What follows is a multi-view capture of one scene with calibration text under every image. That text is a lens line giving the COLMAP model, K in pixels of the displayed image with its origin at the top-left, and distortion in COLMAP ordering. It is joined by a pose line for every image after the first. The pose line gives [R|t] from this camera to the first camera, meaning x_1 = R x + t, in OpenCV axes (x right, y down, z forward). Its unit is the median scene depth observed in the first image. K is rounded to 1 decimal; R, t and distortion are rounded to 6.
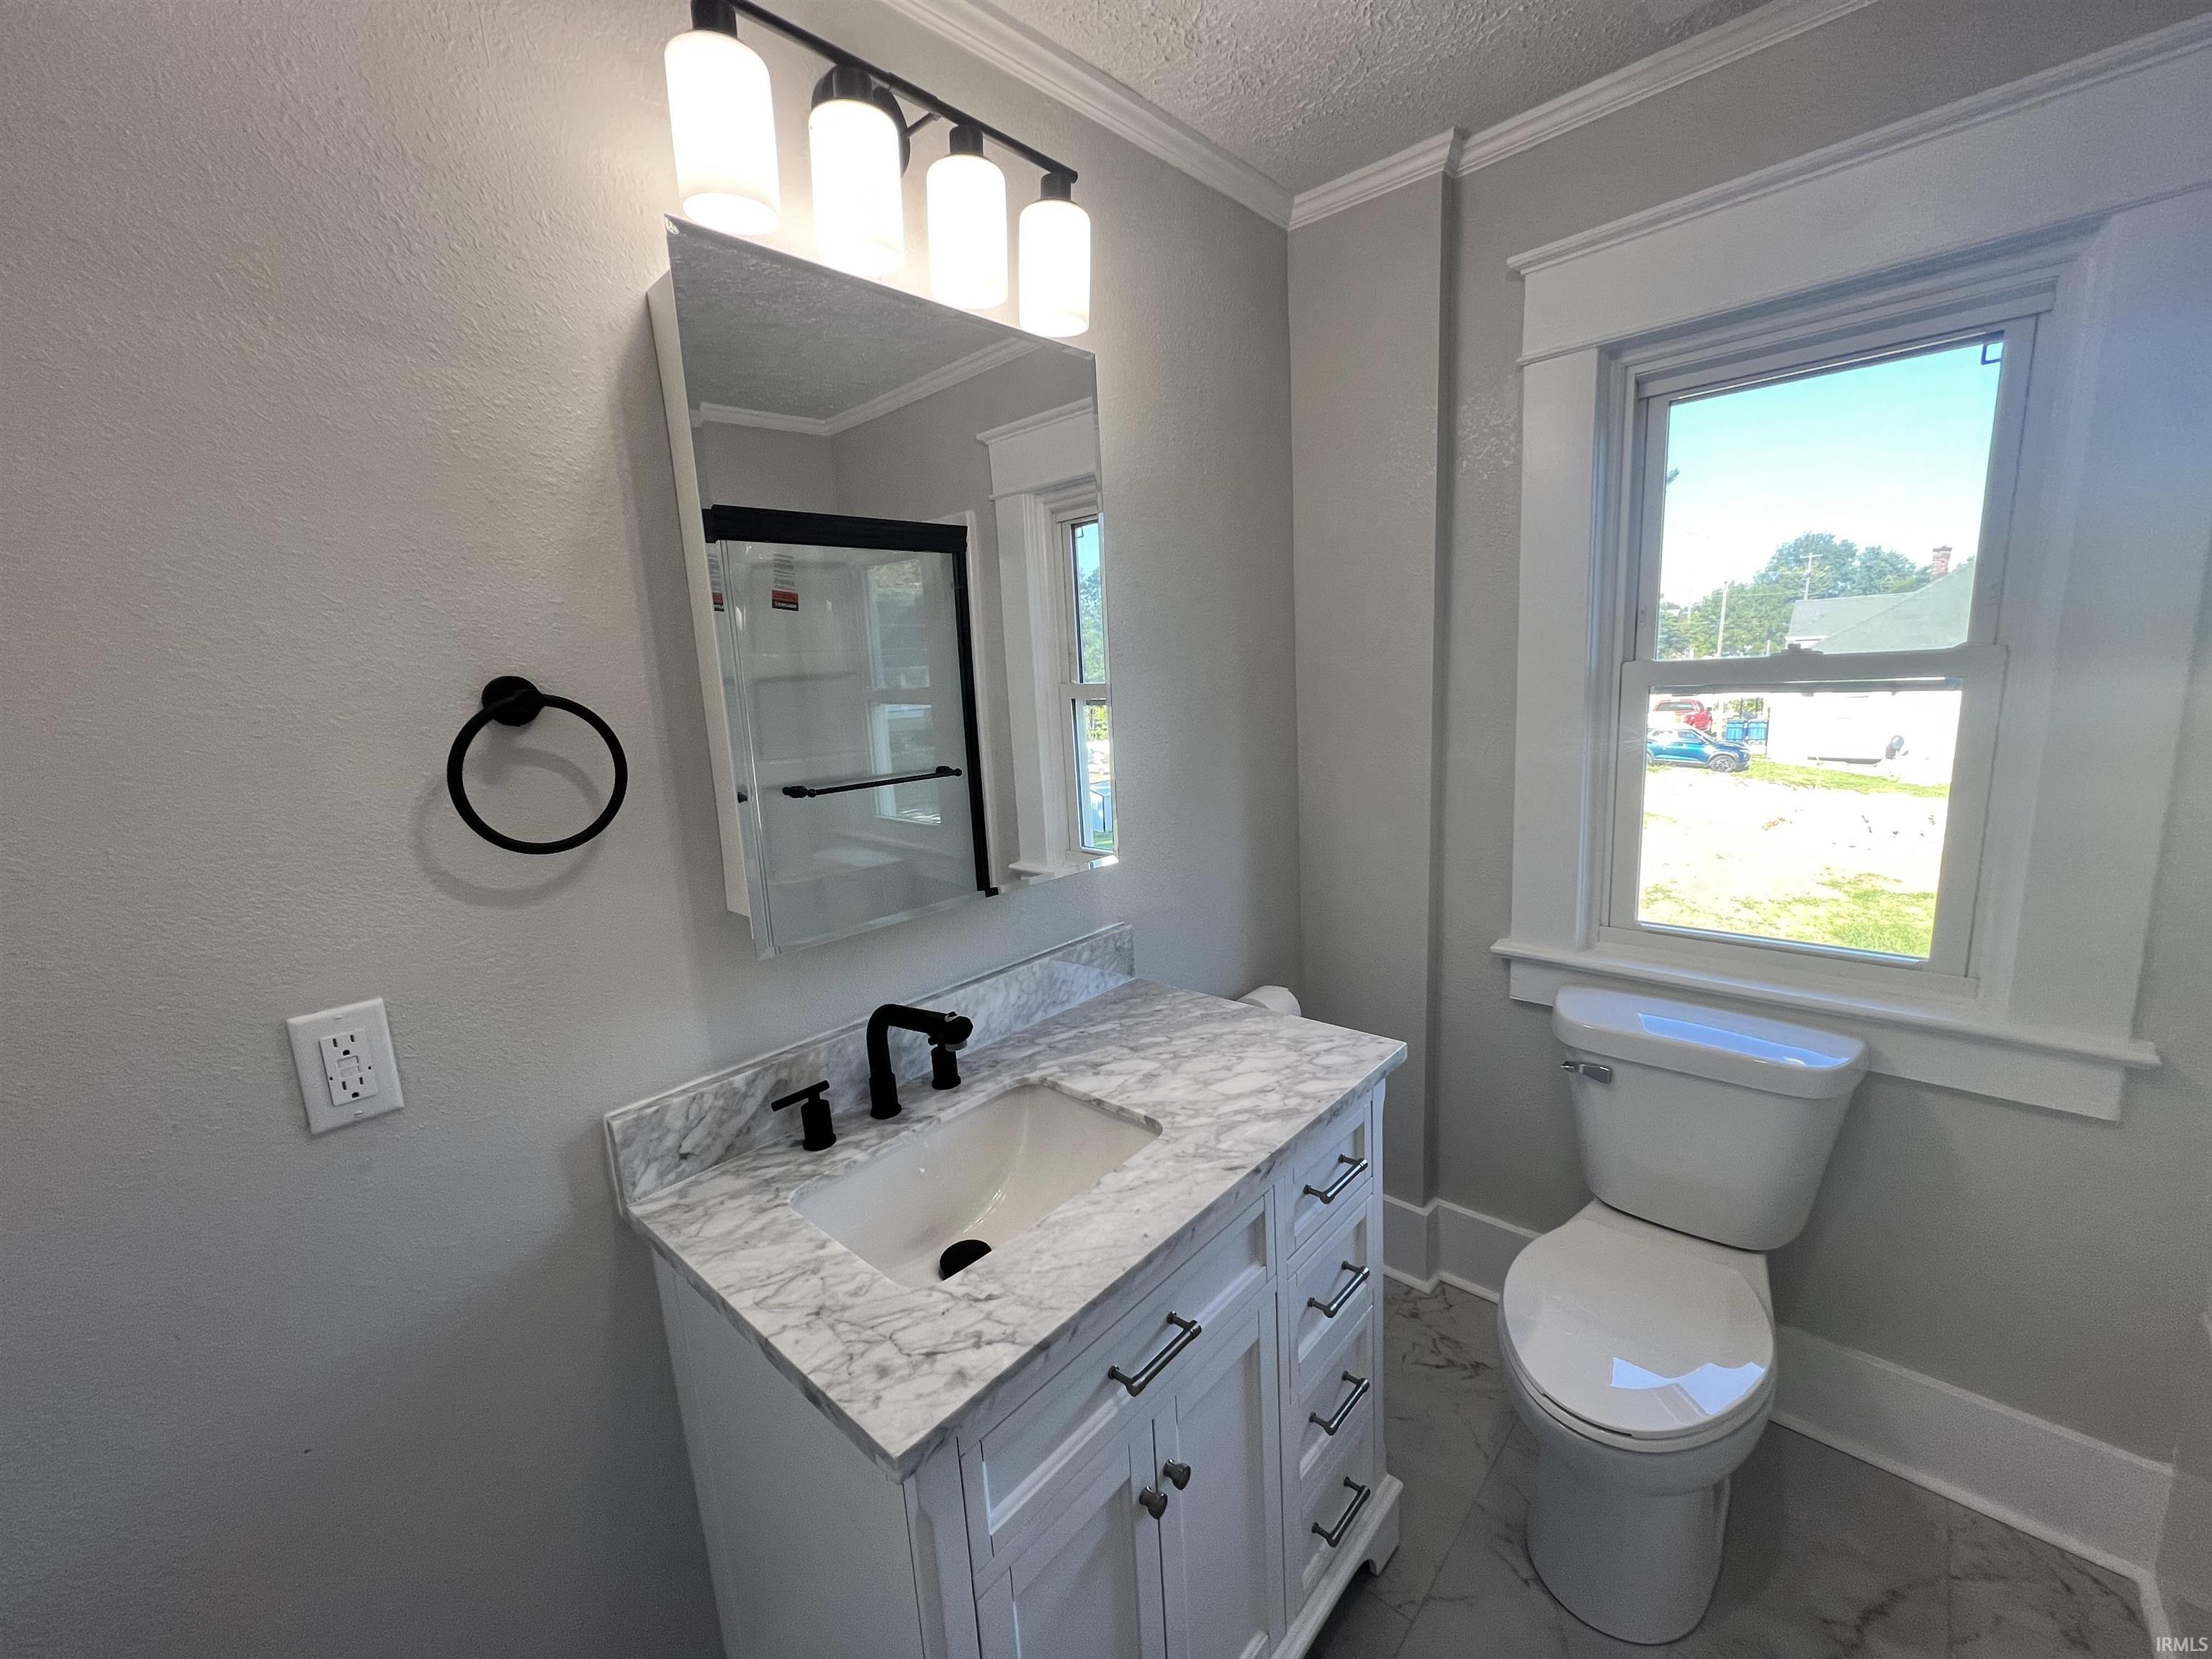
lens RADIAL K [[886.4, 0, 1105.3], [0, 886.4, 839.8], [0, 0, 1]] dist [-0.001697, 0.000014]
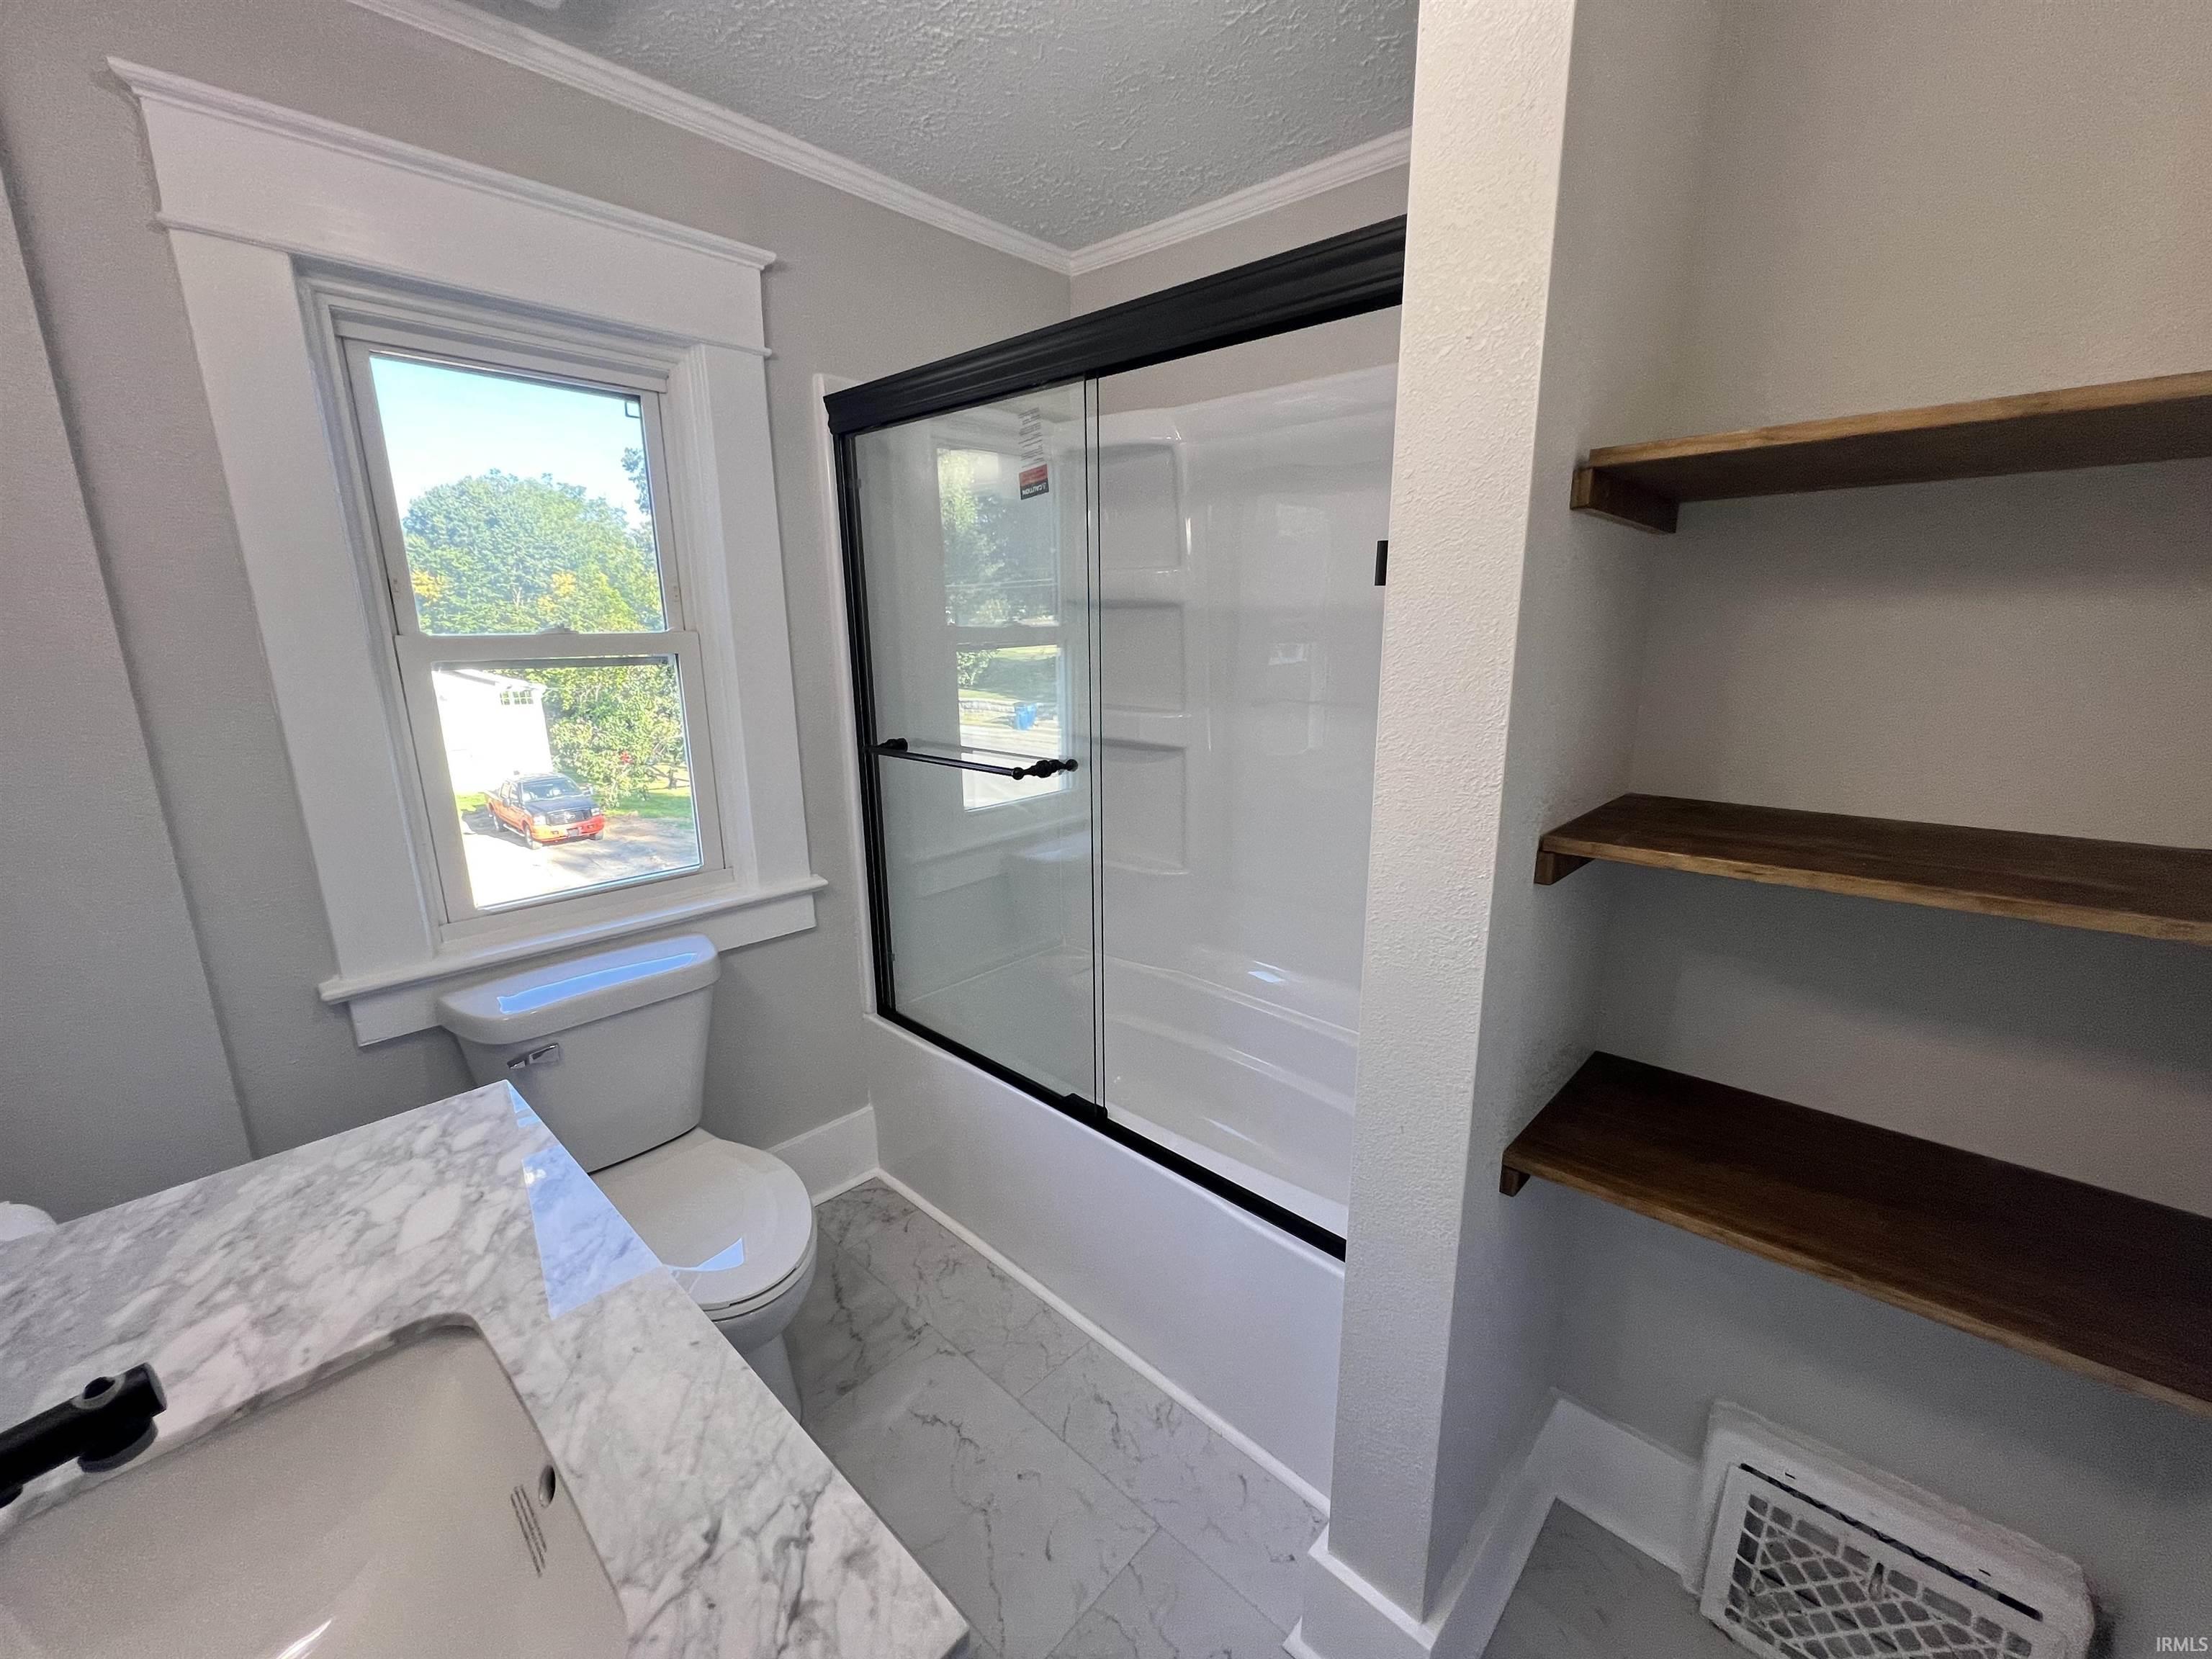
lens RADIAL K [[886.4, 0, 1107.1], [0, 886.4, 836.4], [0, 0, 1]] dist [-0.001697, 0.000014]
pose [[0.006649, -0.183656, 0.982968, -0.423695], [0.188593, 0.965580, 0.179131, -0.033639], [-0.982033, 0.184190, 0.041057, 0.360194]]
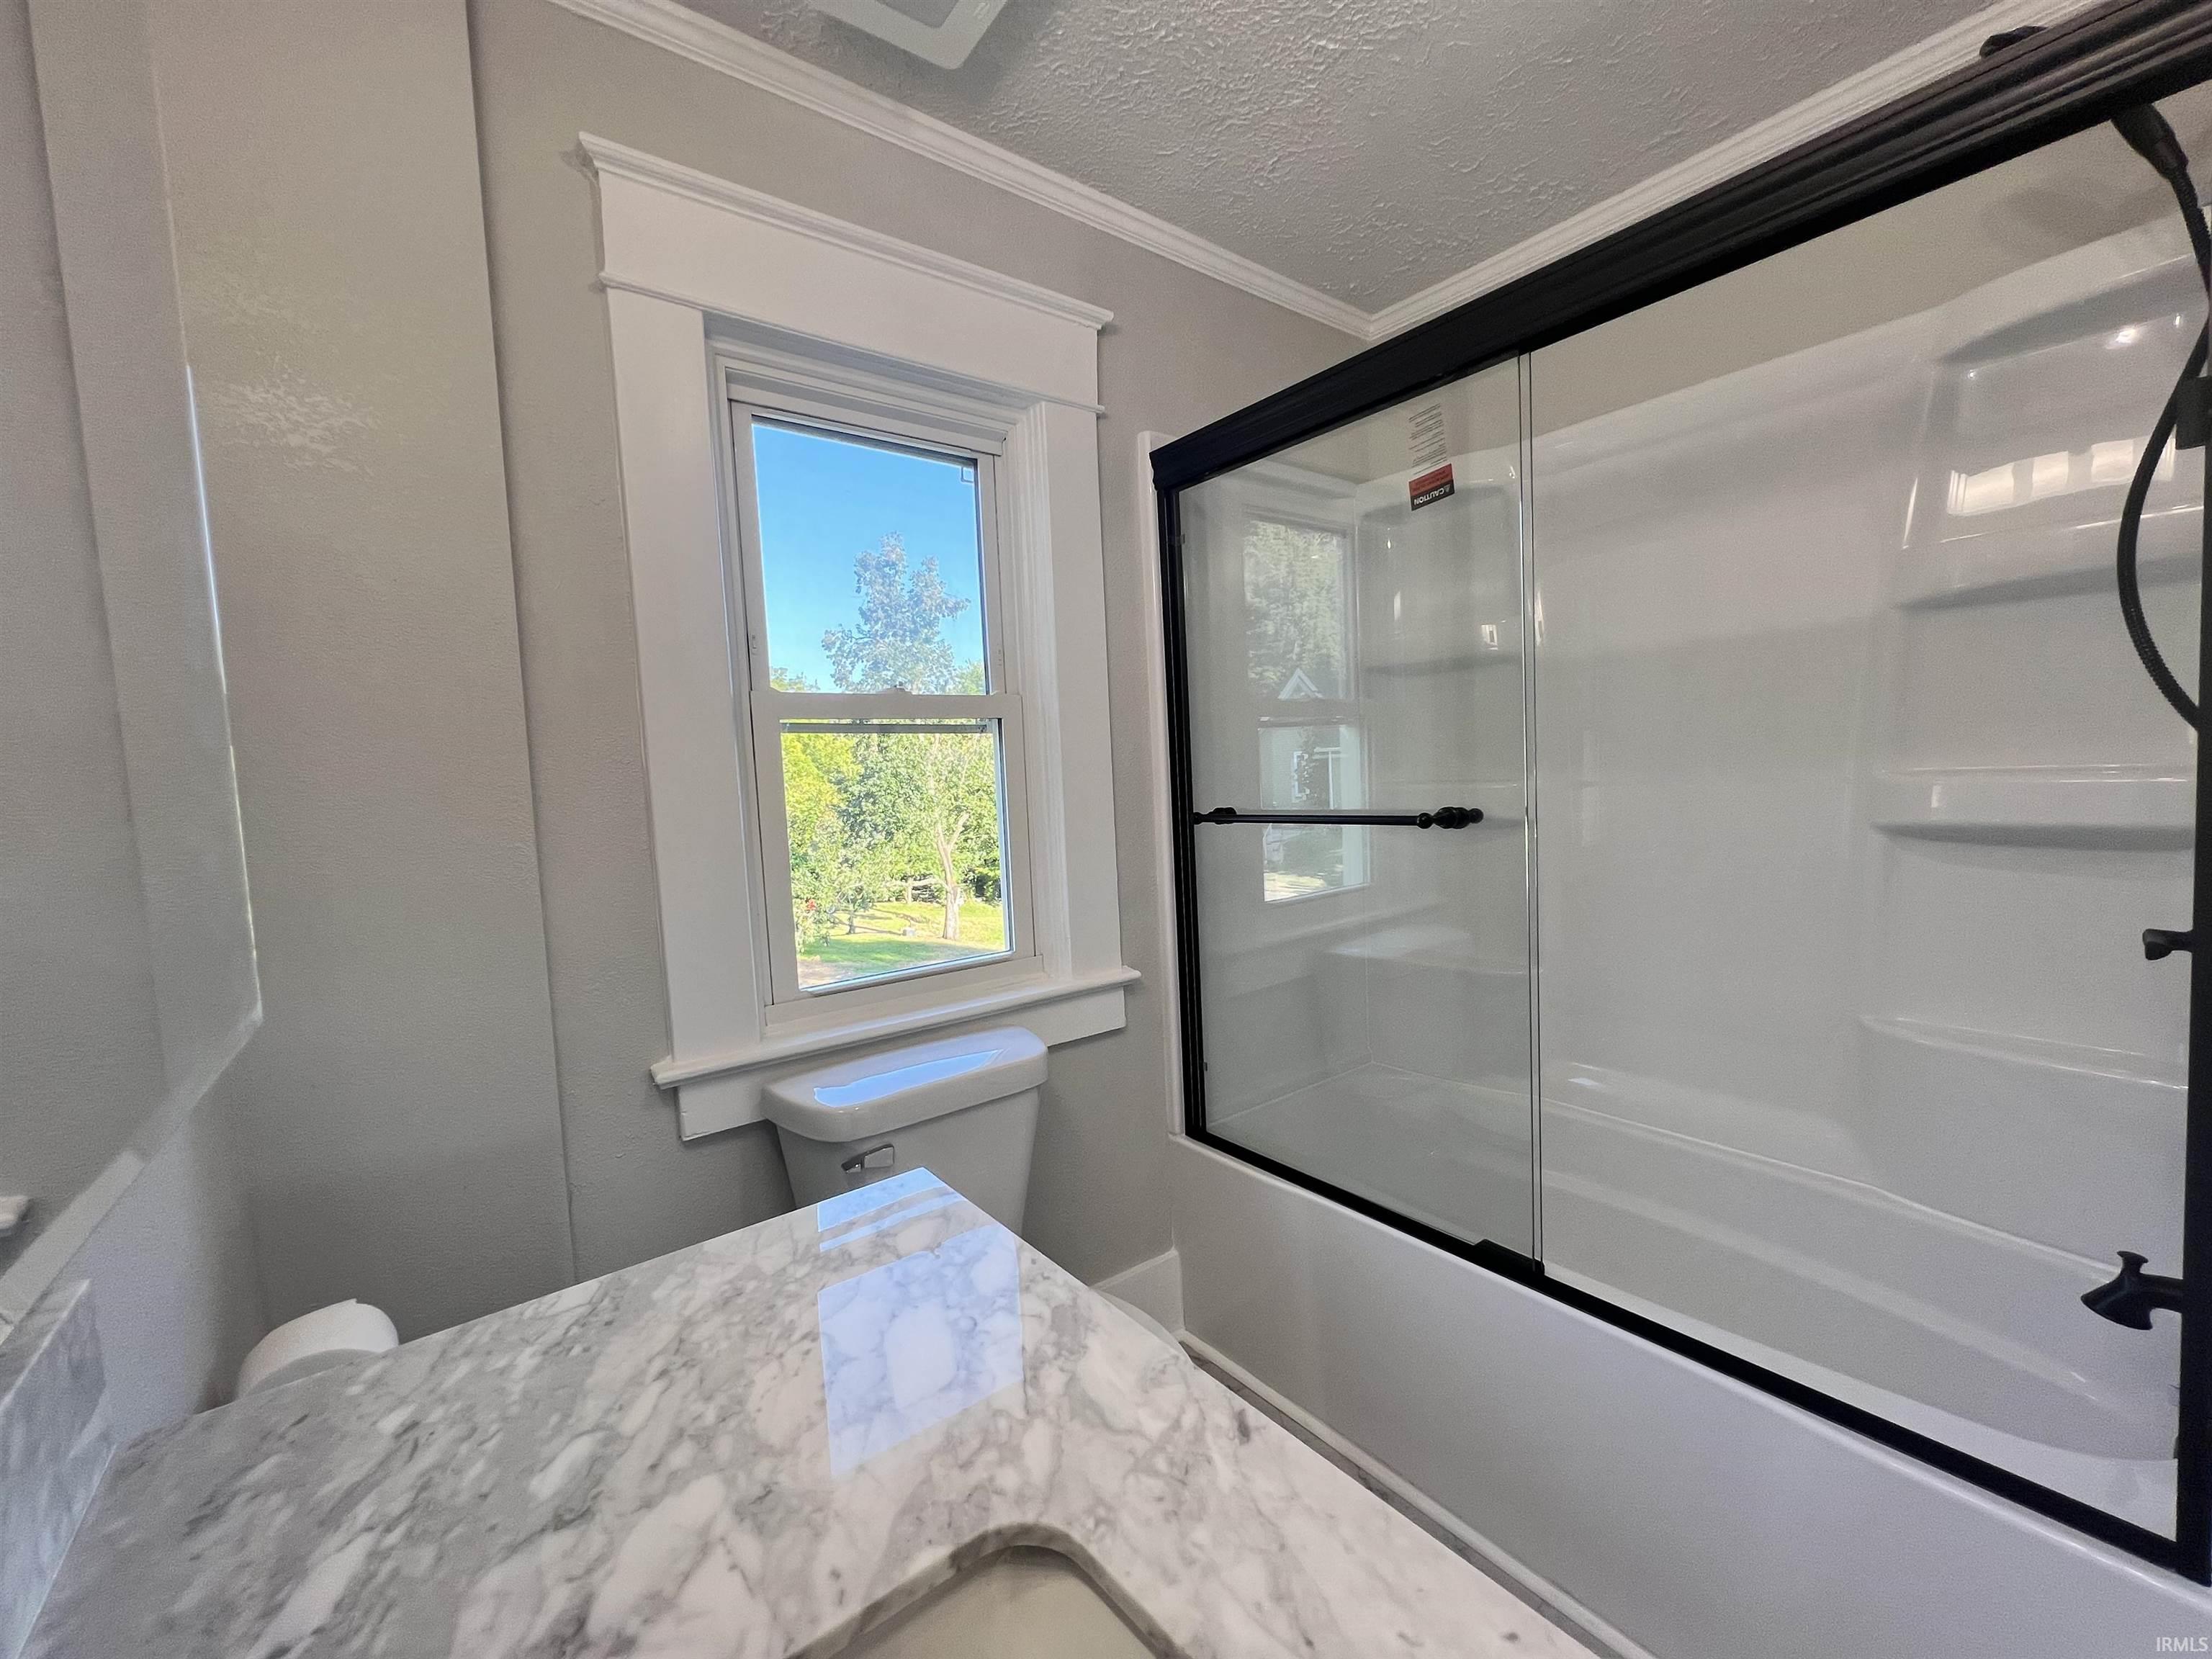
lens RADIAL K [[886.4, 0, 1107.3], [0, 886.4, 836.8], [0, 0, 1]] dist [-0.001697, 0.000014]
pose [[0.171482, -0.023253, 0.984913, -0.258302], [0.217059, 0.976047, -0.014749, 0.032986], [-0.960978, 0.216314, 0.172421, 0.692889]]
